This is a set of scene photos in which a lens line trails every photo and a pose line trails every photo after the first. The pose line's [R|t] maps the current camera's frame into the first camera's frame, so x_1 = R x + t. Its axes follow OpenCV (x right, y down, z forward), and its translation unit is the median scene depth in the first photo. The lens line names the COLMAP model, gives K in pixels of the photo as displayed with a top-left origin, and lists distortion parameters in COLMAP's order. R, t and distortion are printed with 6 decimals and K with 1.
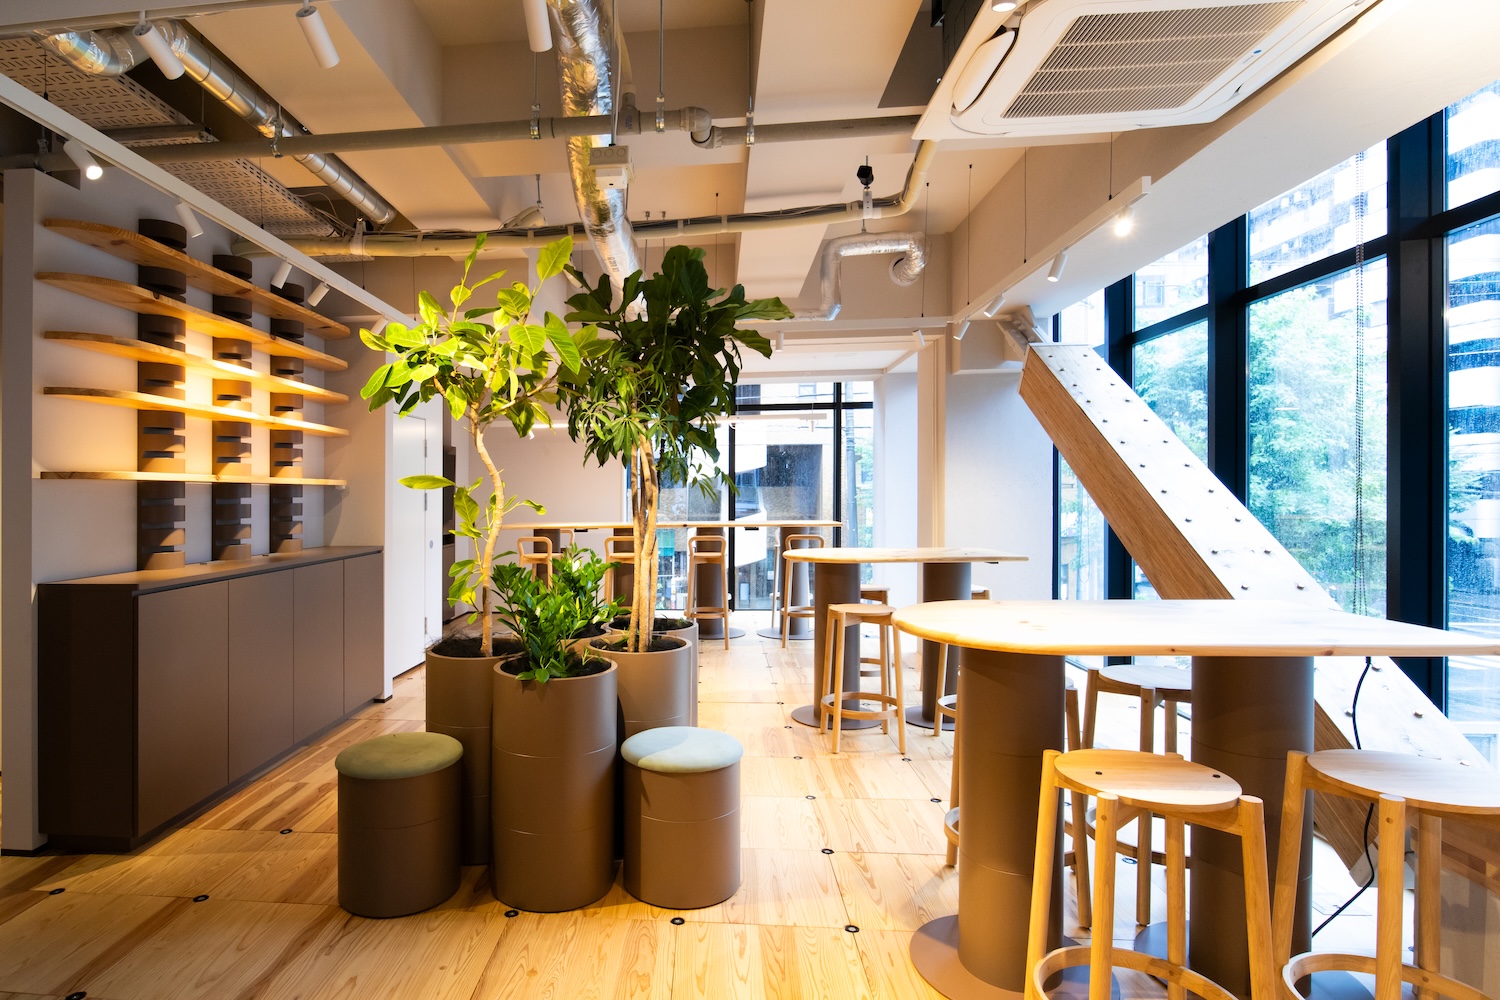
lens RADIAL K [[830.1, 0, 750.0], [0, 830.1, 500.0], [0, 0, 1]] dist [-0.000411, 0.000015]
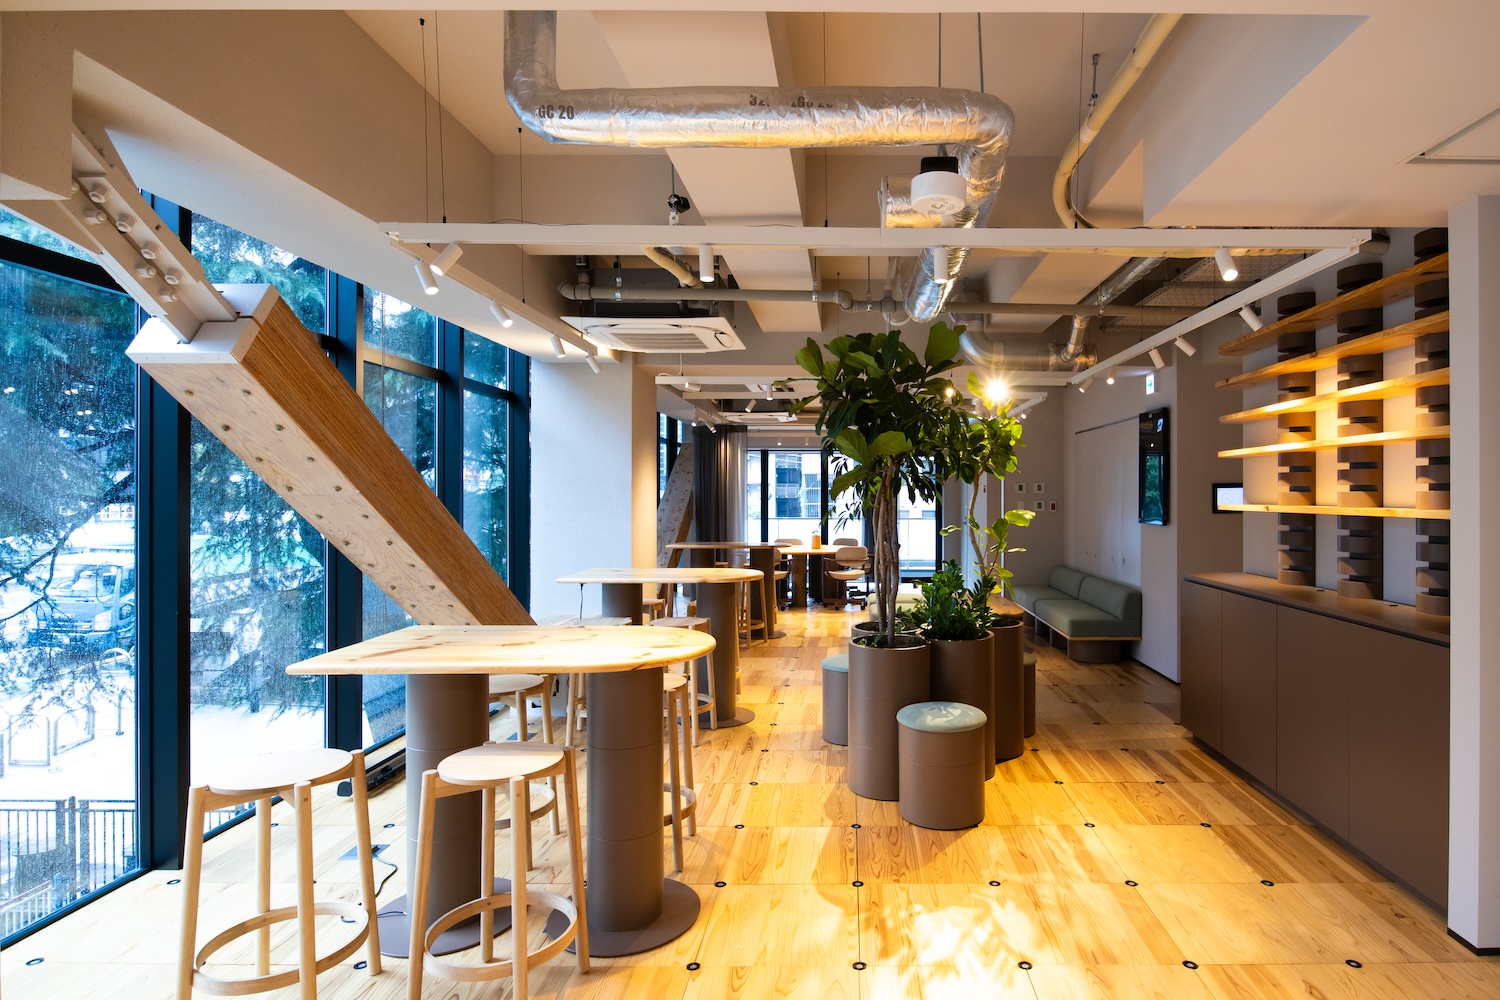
lens RADIAL K [[830.1, 0, 750.0], [0, 830.1, 500.0], [0, 0, 1]] dist [-0.000411, 0.000015]
pose [[-0.986755, 0.012190, 0.161757, -0.118604], [0.014471, 0.999812, 0.012931, -0.064570], [-0.161569, 0.015101, -0.986746, 2.152679]]
